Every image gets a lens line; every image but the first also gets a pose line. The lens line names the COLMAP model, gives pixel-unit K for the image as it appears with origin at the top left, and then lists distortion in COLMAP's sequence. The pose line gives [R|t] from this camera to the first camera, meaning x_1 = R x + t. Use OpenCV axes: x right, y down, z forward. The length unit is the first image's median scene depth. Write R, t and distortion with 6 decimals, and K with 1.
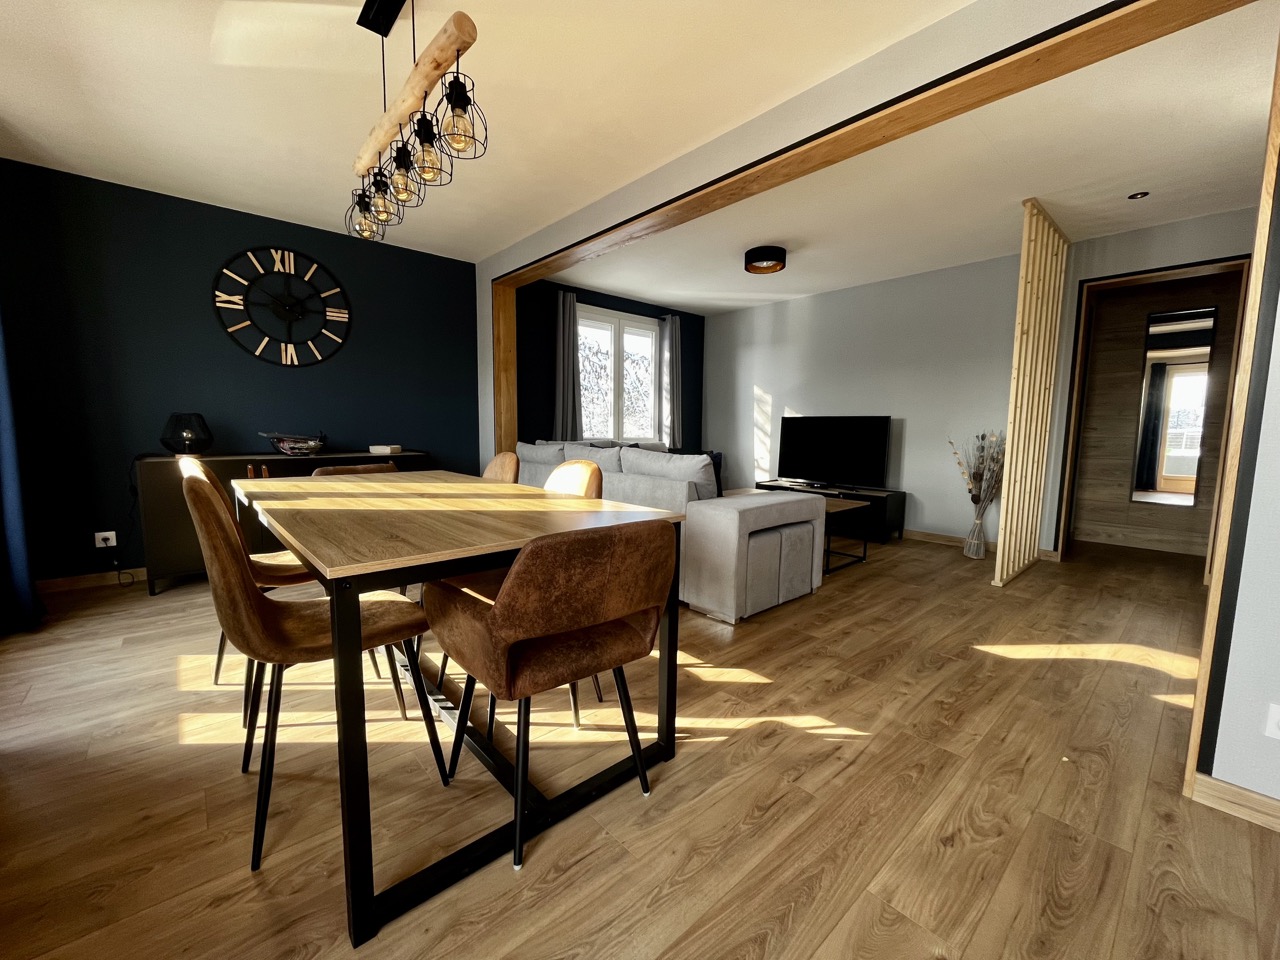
lens RADIAL K [[517.6, 0, 637.2], [0, 517.6, 480.1], [0, 0, 1]] dist [-0.001400, -0.000613]
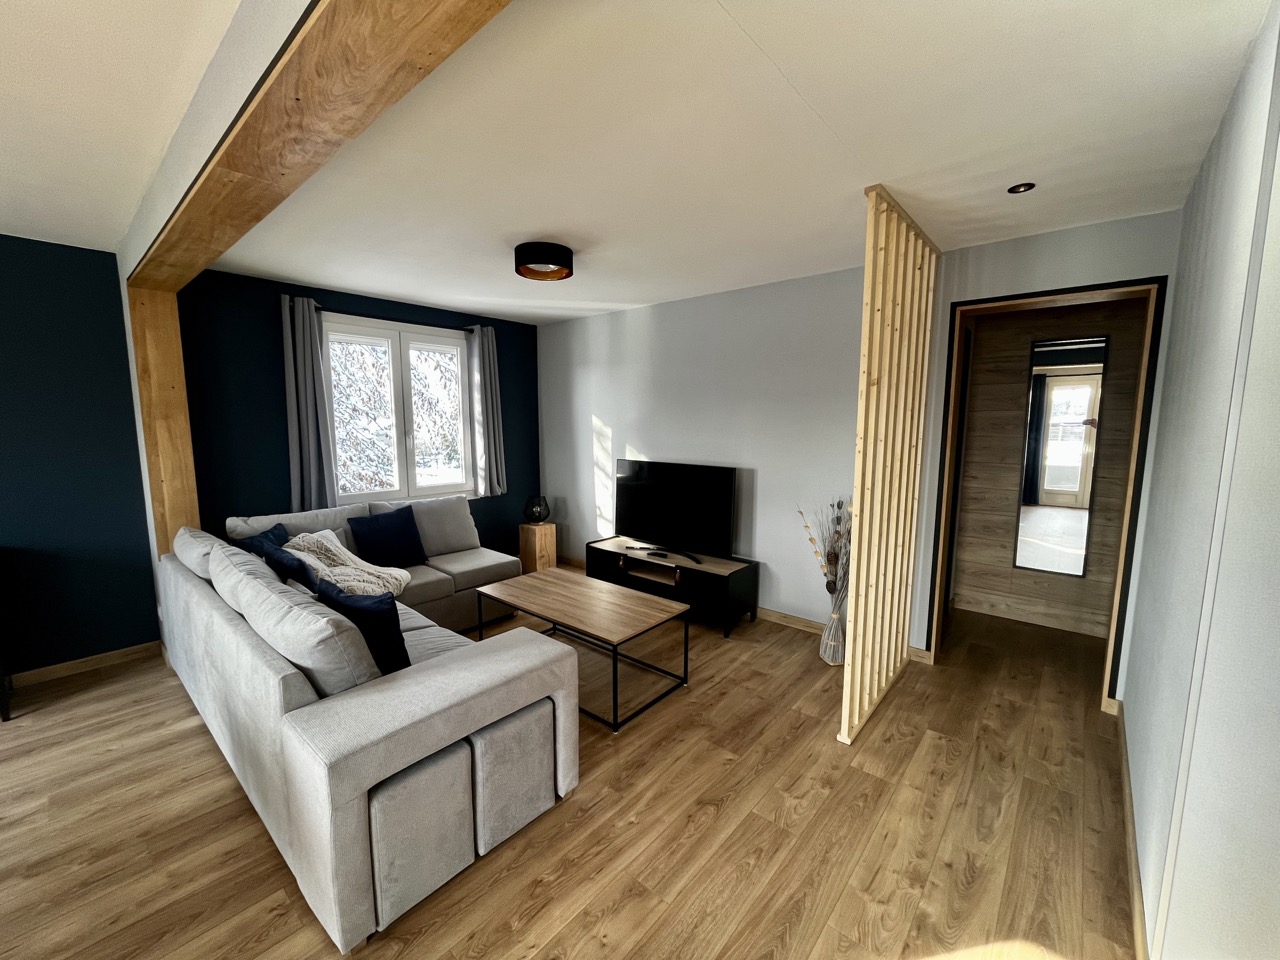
lens RADIAL K [[517.6, 0, 635.6], [0, 517.6, 479.8], [0, 0, 1]] dist [-0.001400, -0.000613]
pose [[0.991339, -0.023737, 0.129161, 0.280733], [0.021466, 0.999590, 0.018945, -0.144568], [-0.129558, -0.016009, 0.991443, 0.291284]]
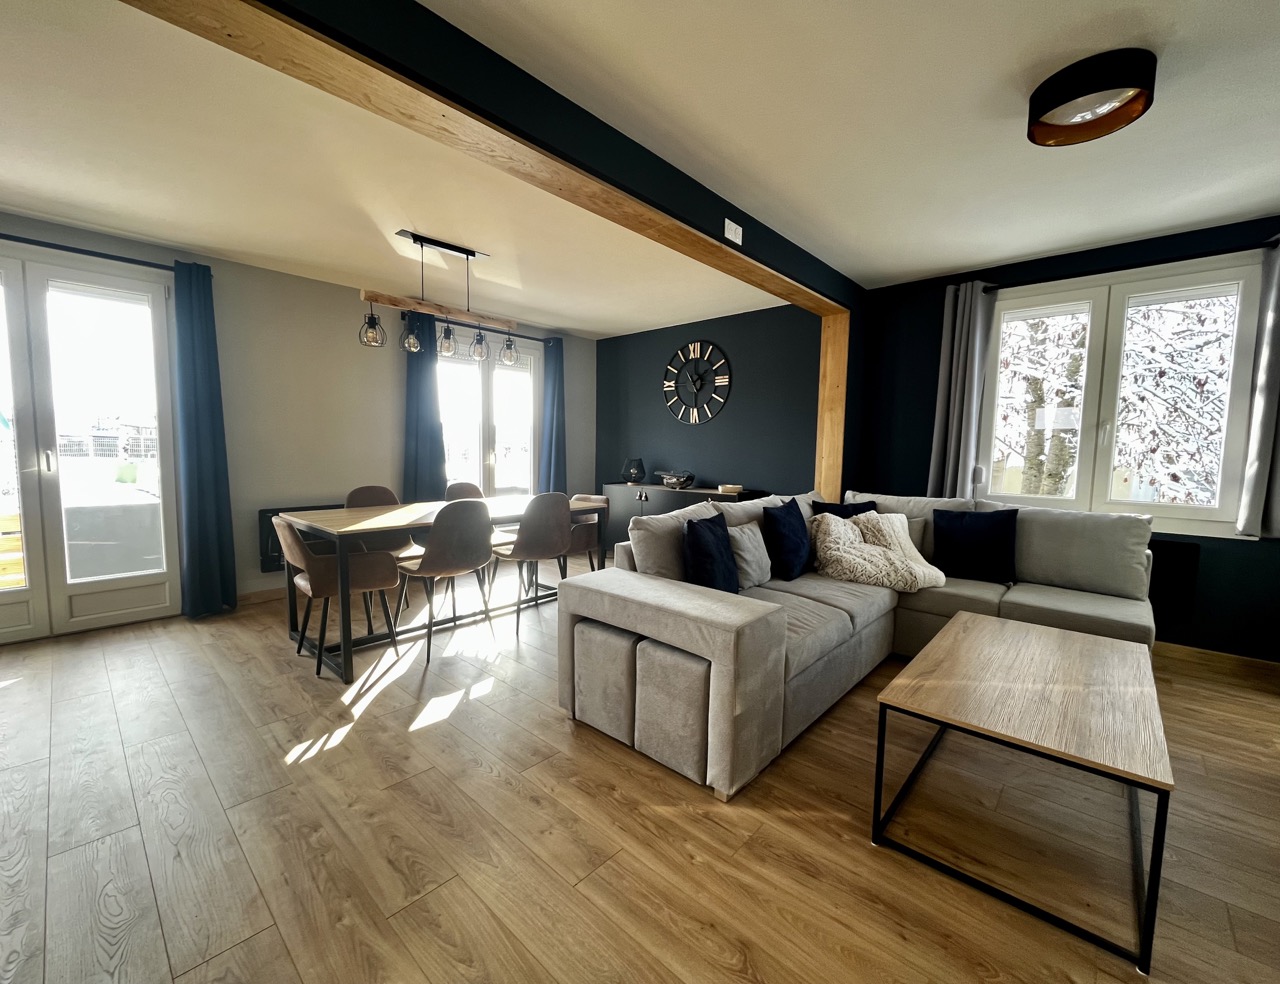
lens RADIAL K [[532.6, 0, 631.7], [0, 532.6, 498.2], [0, 0, 1]] dist [-0.005021, -0.000534]
pose [[0.096571, 0.081936, -0.991948, 0.681301], [-0.118394, 0.990476, 0.070288, -0.095779], [0.988259, 0.110653, 0.105352, 0.646976]]
